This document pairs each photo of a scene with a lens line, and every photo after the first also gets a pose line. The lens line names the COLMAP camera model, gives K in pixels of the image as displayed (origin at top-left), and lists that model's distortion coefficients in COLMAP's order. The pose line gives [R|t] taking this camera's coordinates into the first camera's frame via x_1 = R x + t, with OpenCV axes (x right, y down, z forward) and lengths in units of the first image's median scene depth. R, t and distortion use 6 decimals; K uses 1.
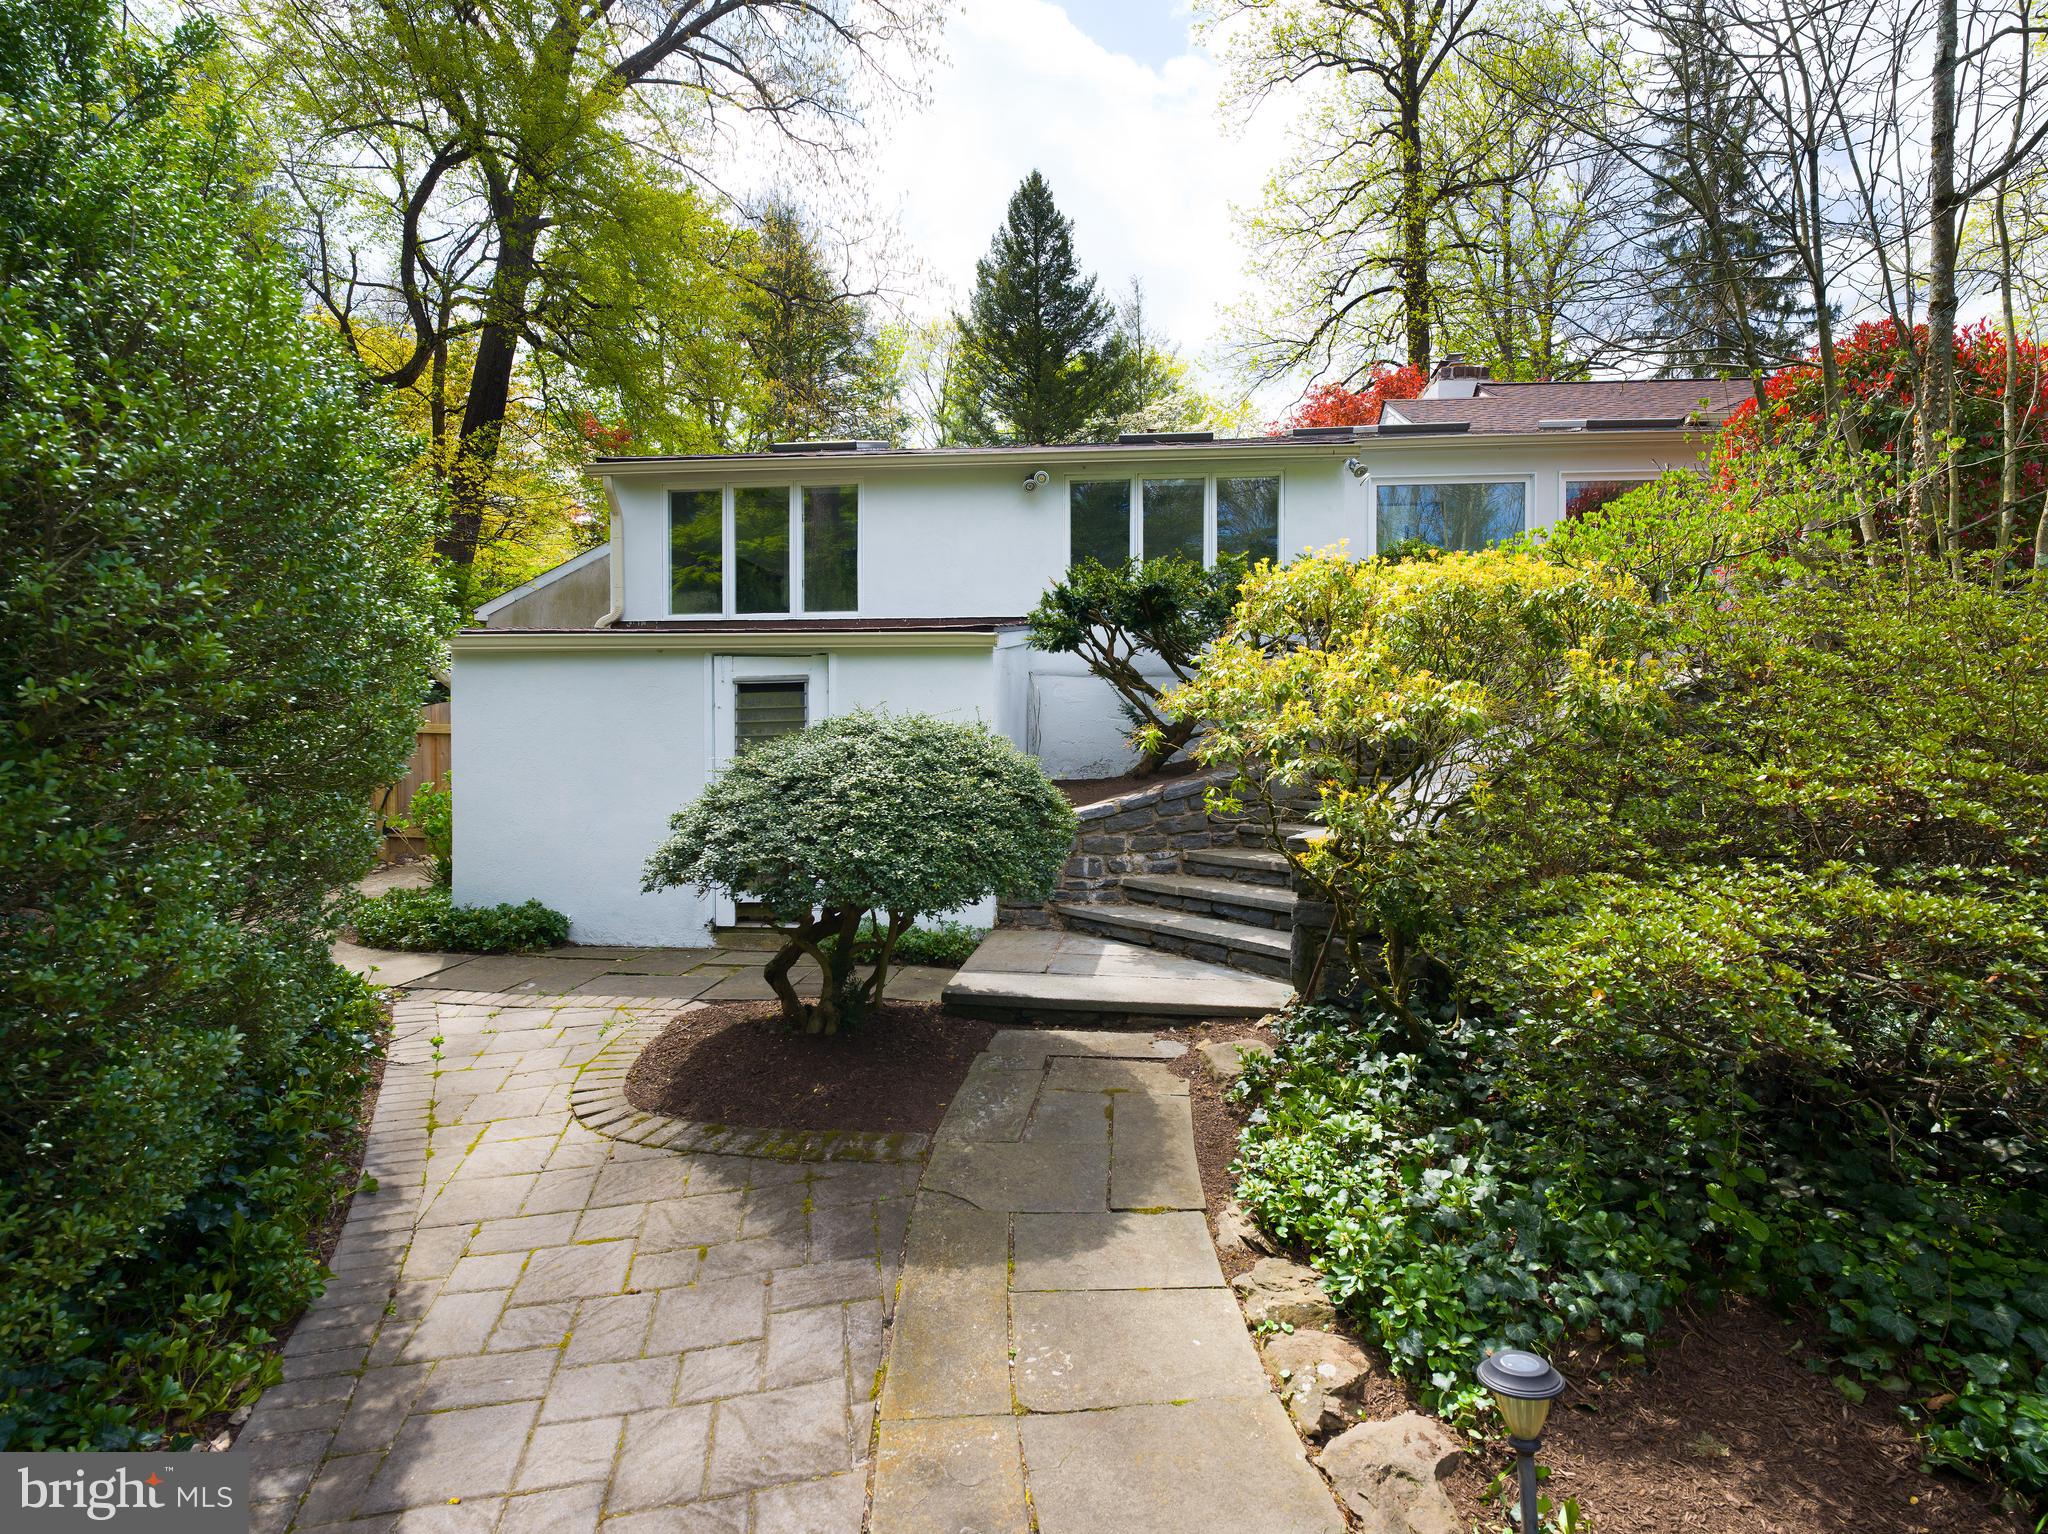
lens RADIAL K [[1807.1, 0, 1023.1], [0, 1807.1, 765.8], [0, 0, 1]] dist [0.019060, 0.000659]
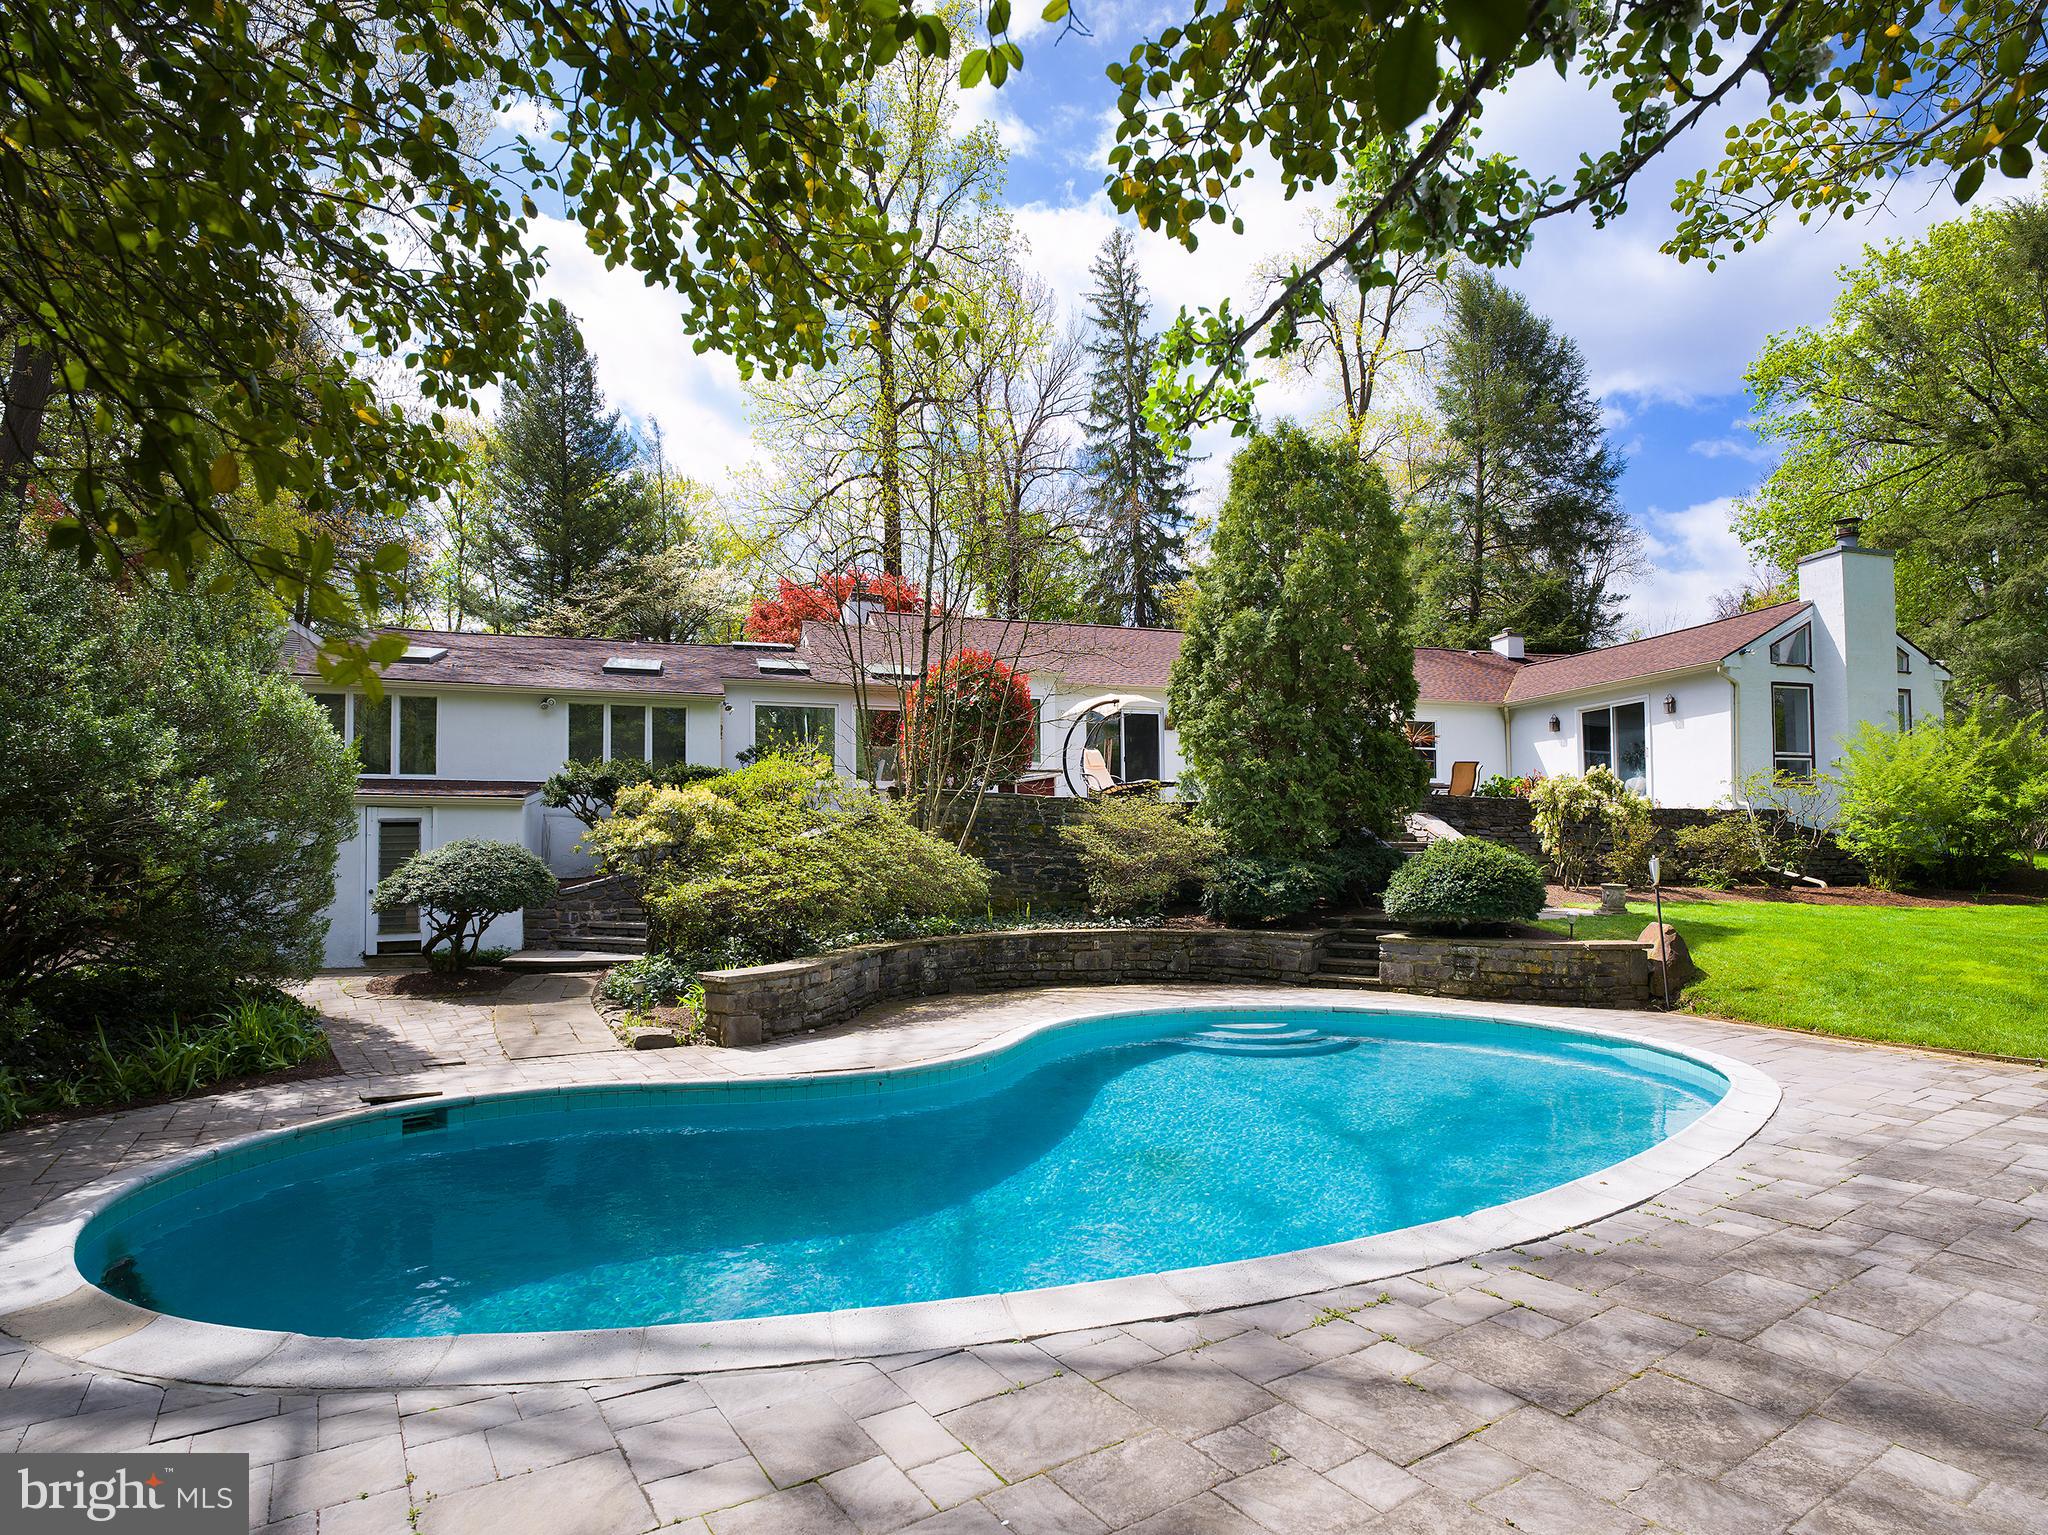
lens RADIAL K [[1807.1, 0, 1023.0], [0, 1807.1, 775.7], [0, 0, 1]] dist [0.019060, 0.000659]
pose [[0.966633, 0.013907, 0.255787, 0.003901], [0.001672, 0.998161, -0.060589, 0.015706], [-0.256159, 0.058995, 0.964833, -0.706930]]
